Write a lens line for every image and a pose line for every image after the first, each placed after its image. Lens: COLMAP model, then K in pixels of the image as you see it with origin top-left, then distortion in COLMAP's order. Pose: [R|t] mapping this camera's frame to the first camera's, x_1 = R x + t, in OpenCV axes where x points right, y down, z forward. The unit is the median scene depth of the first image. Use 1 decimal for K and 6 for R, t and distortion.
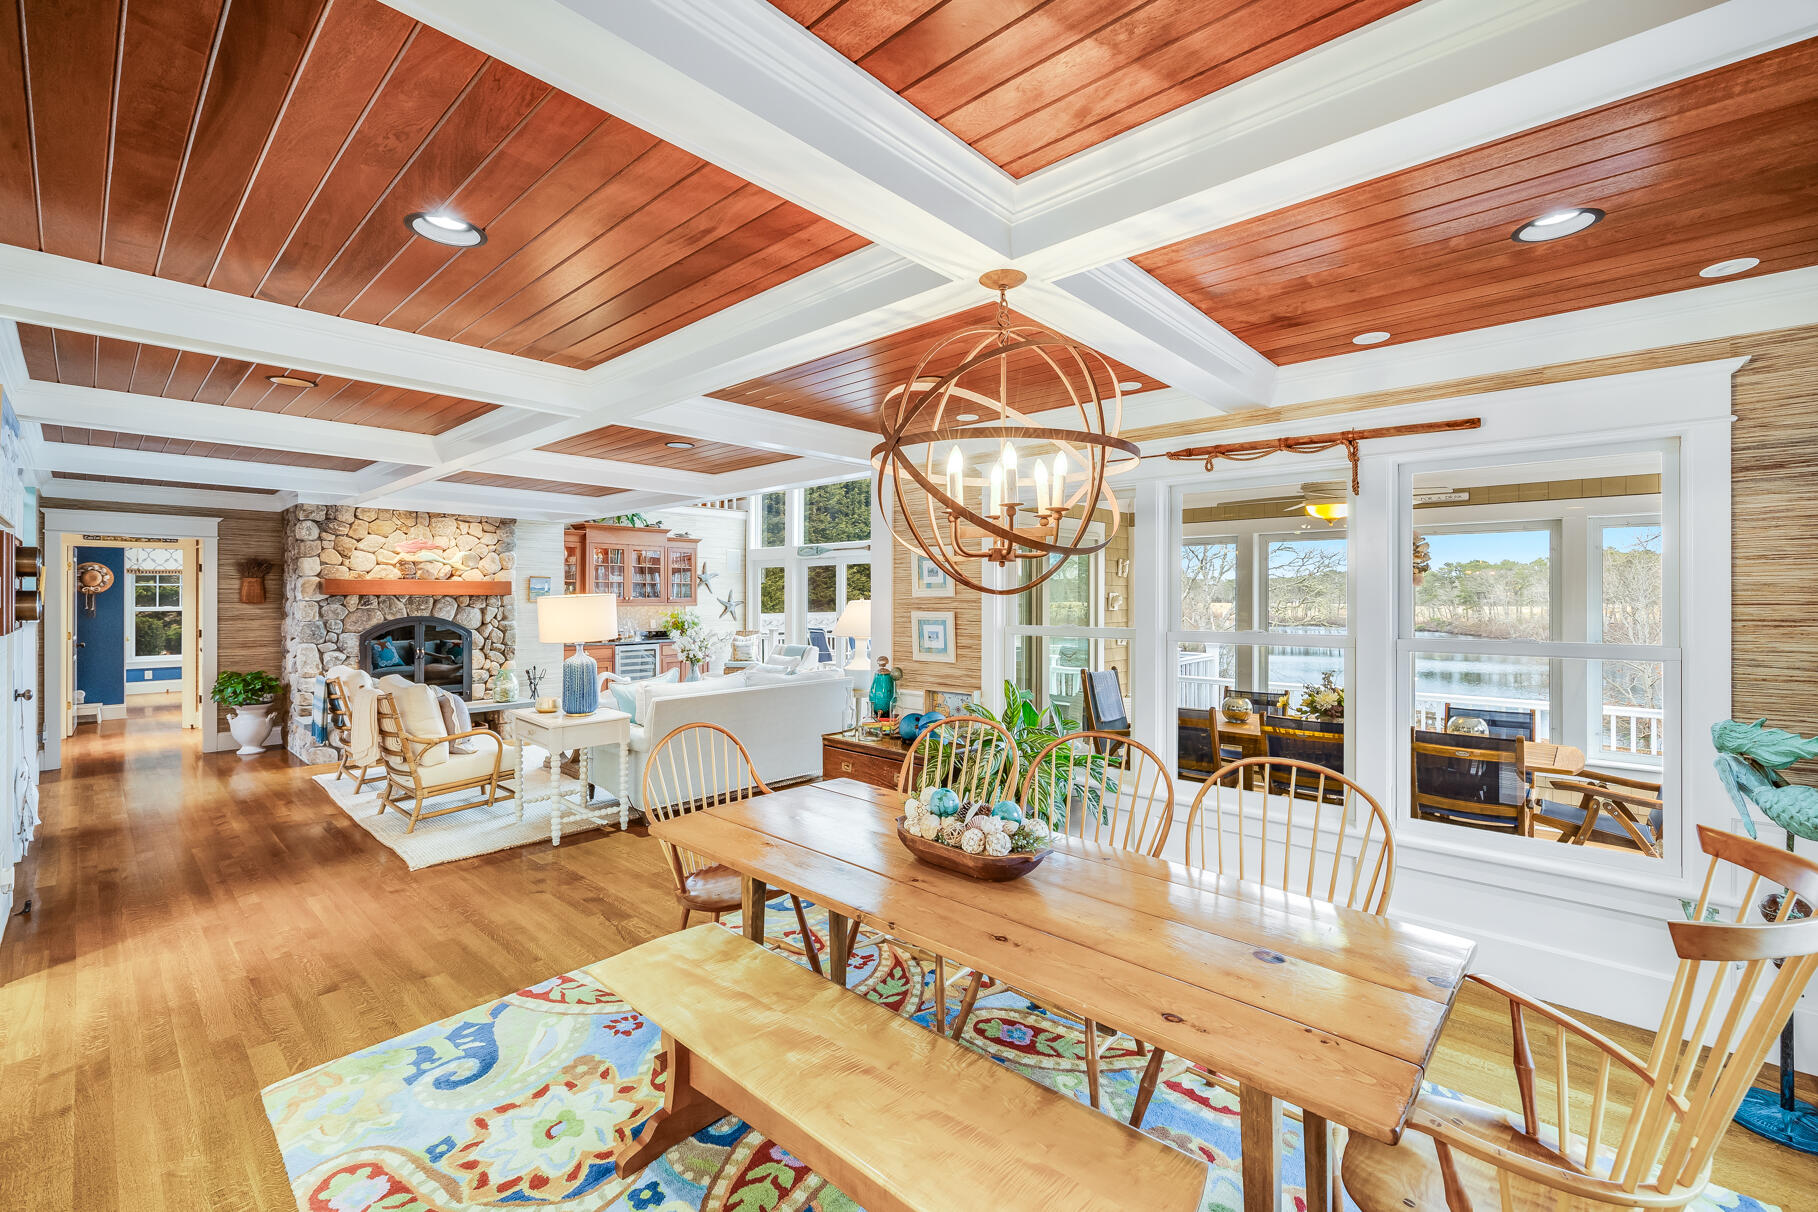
lens RADIAL K [[760.2, 0, 911.5], [0, 760.2, 593.0], [0, 0, 1]] dist [-0.003010, -0.000278]
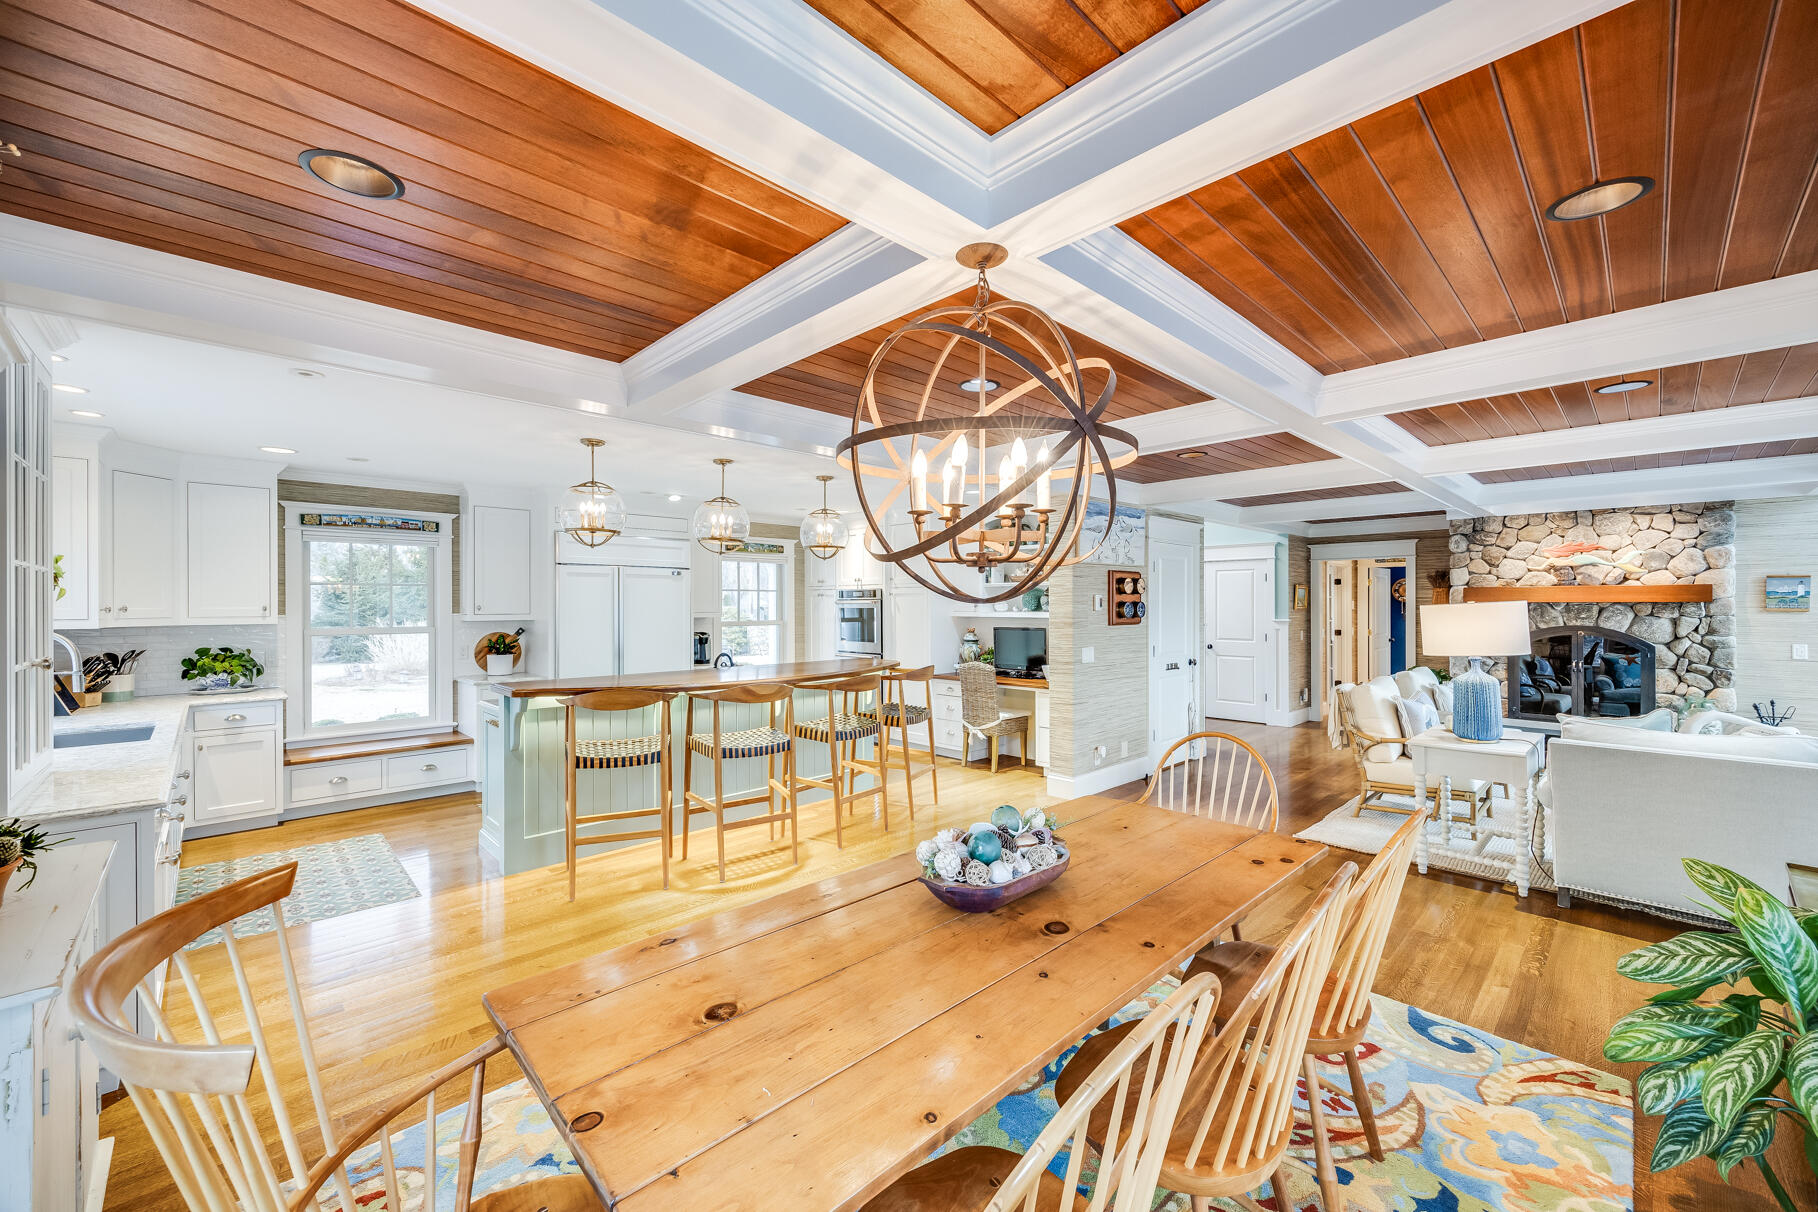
lens RADIAL K [[721.5, 0, 910.1], [0, 721.5, 605.1], [0, 0, 1]] dist [0.009151, -0.000853]
pose [[-0.061386, 0.000418, -0.998114, 0.284387], [0.005958, 0.999982, 0.000053, 0.001224], [0.998096, -0.005943, -0.061387, 0.269095]]
